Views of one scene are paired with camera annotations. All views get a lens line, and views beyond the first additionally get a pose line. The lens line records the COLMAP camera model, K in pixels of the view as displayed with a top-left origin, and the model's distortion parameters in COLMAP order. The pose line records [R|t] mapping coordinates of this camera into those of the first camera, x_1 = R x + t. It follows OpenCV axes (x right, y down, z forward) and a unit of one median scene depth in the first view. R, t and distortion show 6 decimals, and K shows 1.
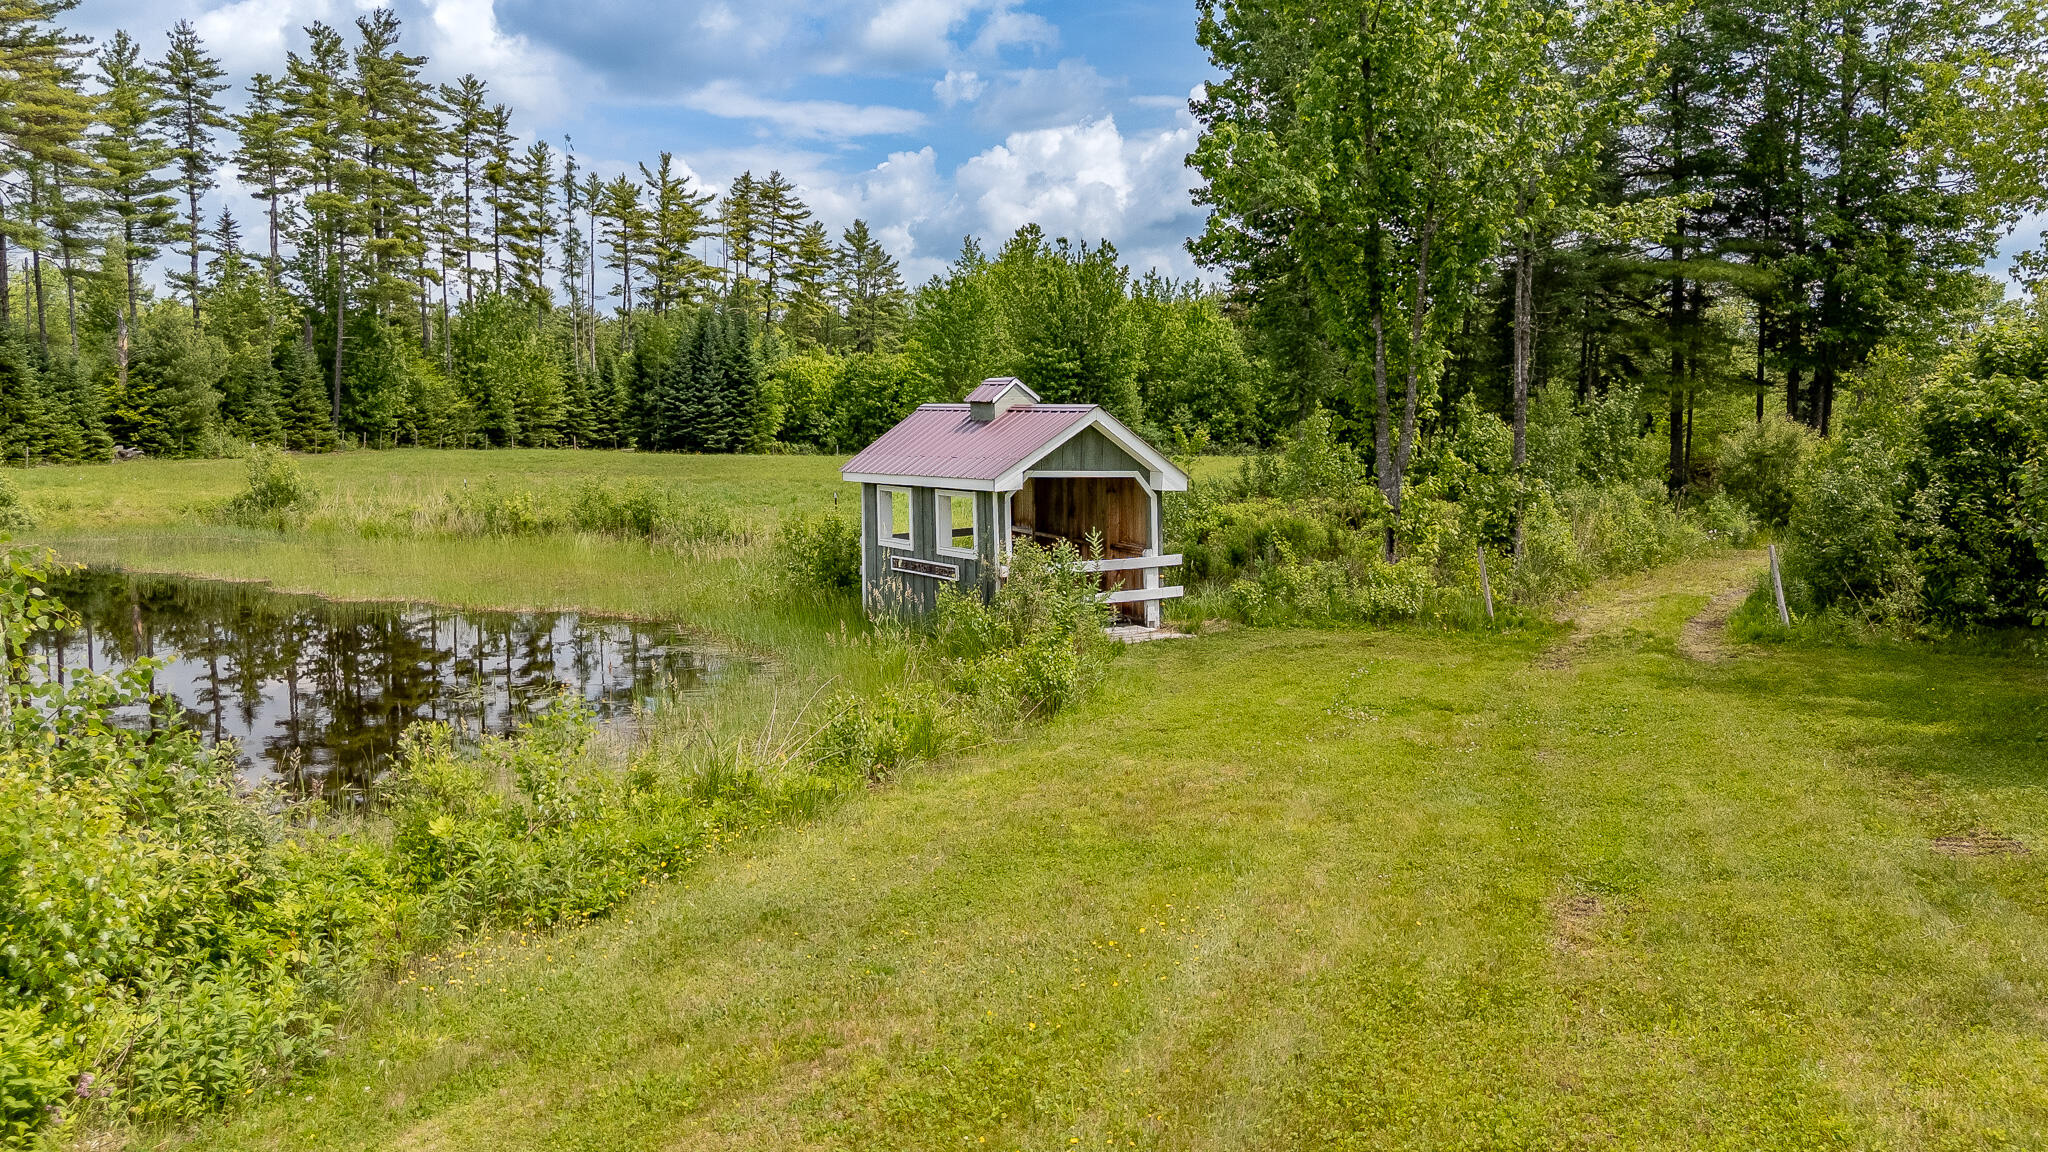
lens RADIAL K [[1507.8, 0, 1025.2], [0, 1507.8, 615.1], [0, 0, 1]] dist [0.065293, -0.062589]
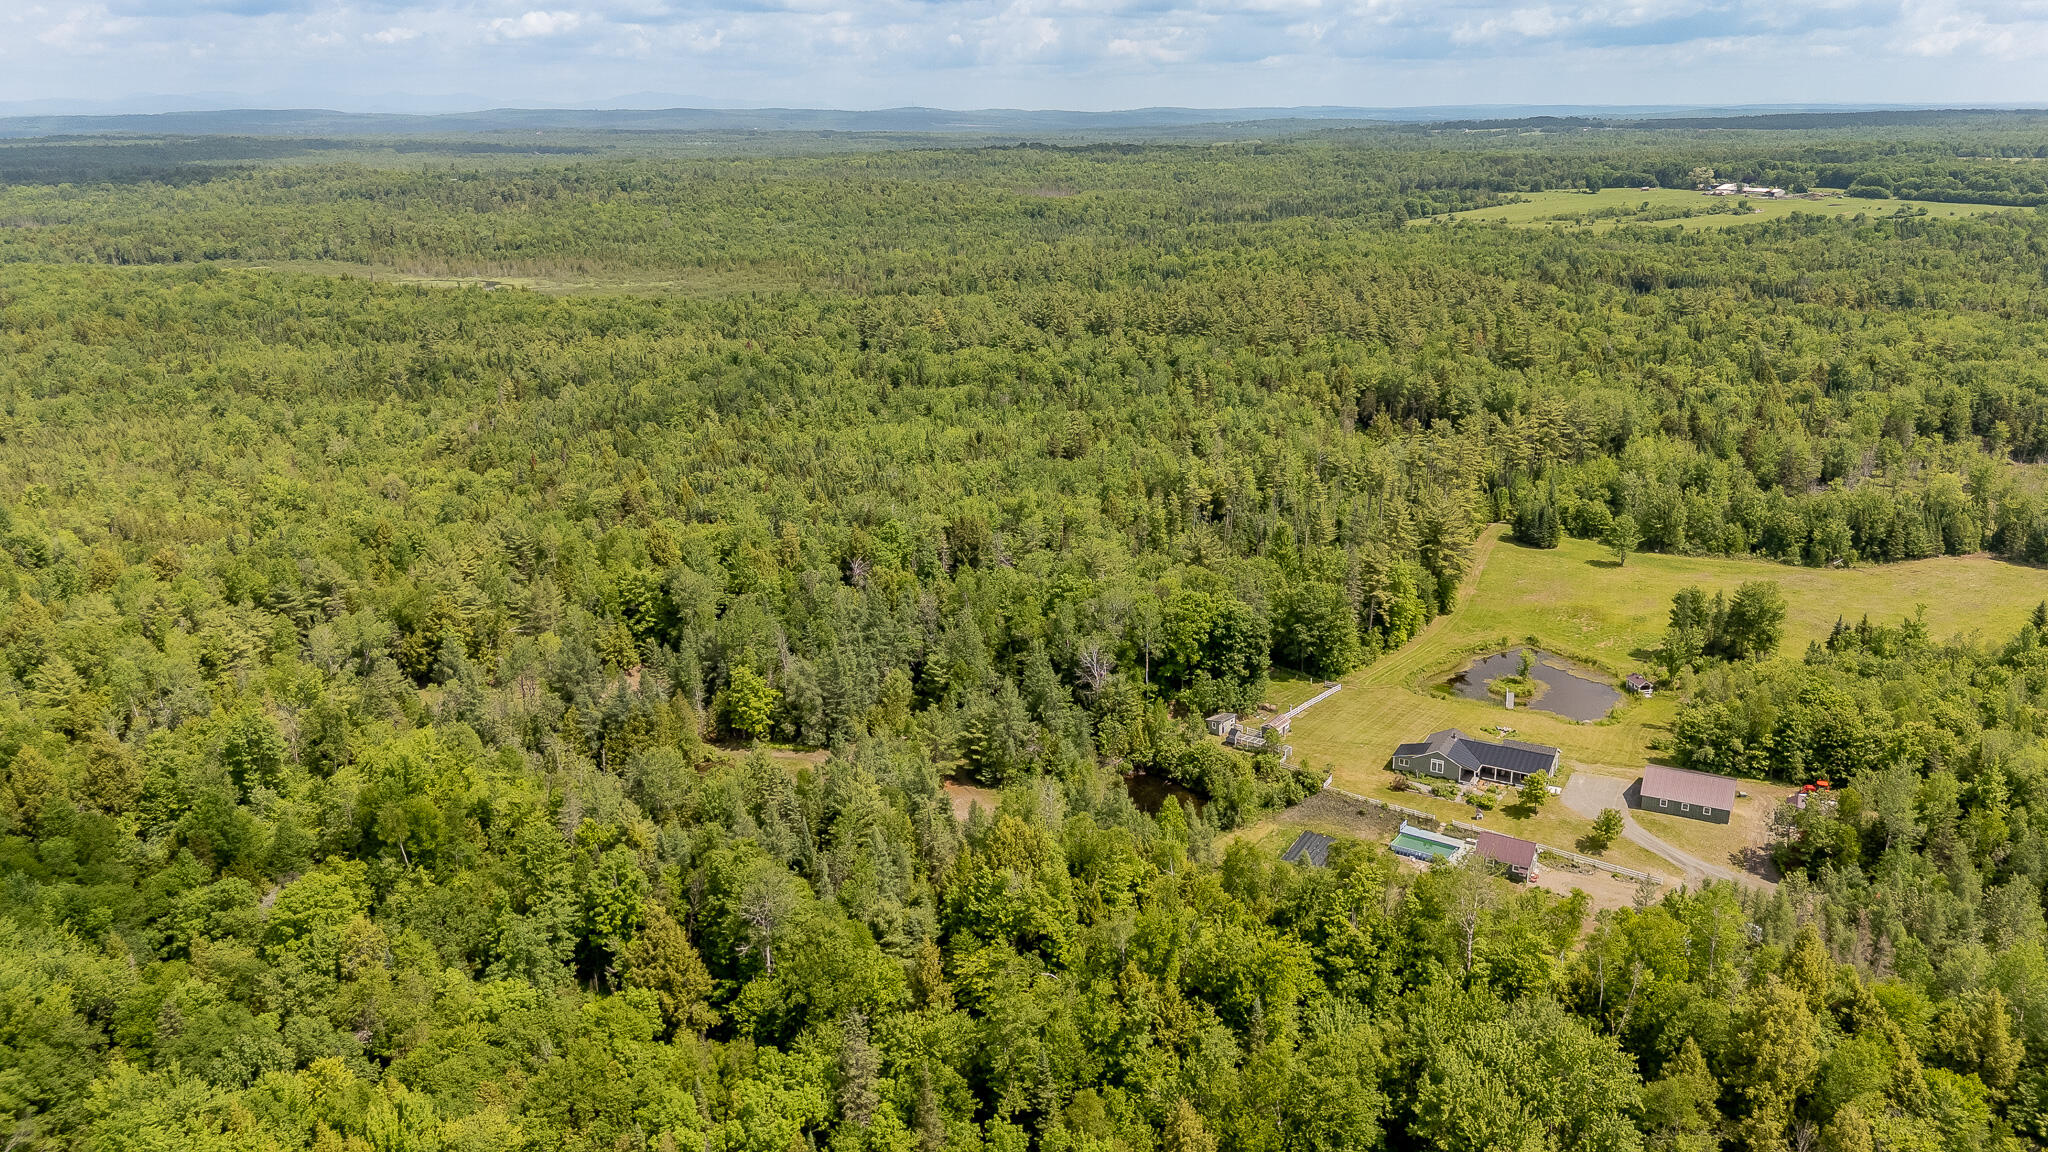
lens RADIAL K [[1507.8, 0, 1029.2], [0, 1507.8, 566.4], [0, 0, 1]] dist [0.065293, -0.062589]
pose [[0.930555, 0.090046, -0.354906, -0.066640], [-0.028964, 0.984354, 0.173803, -0.635576], [0.365004, -0.151454, 0.918604, -2.593633]]
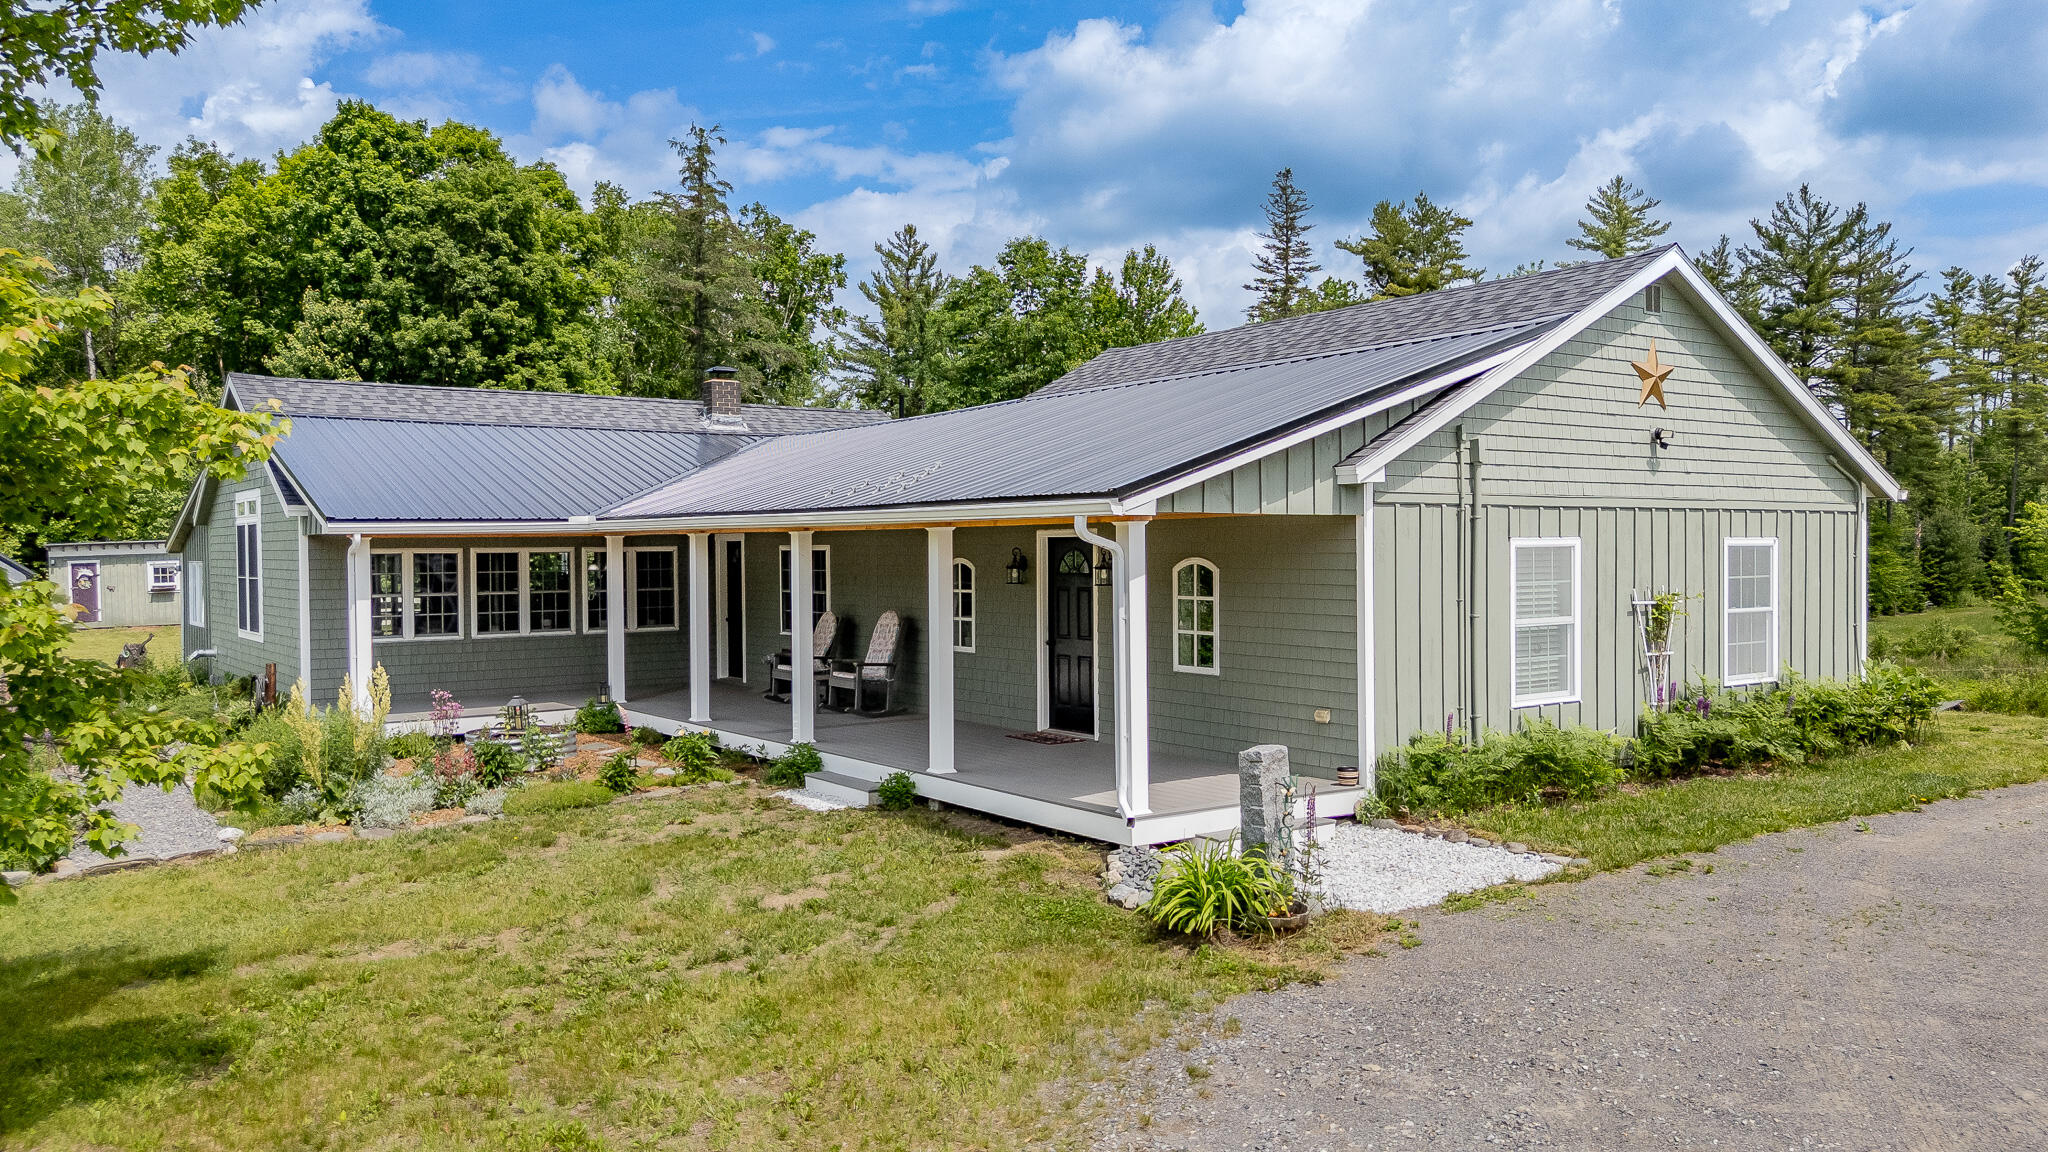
lens RADIAL K [[1507.8, 0, 1025.5], [0, 1507.8, 578.8], [0, 0, 1]] dist [0.065293, -0.062589]
pose [[0.689060, 0.004650, -0.724689, -0.058962], [-0.078902, 0.994516, -0.068641, 0.028506], [0.720396, 0.104477, 0.685648, -0.441903]]
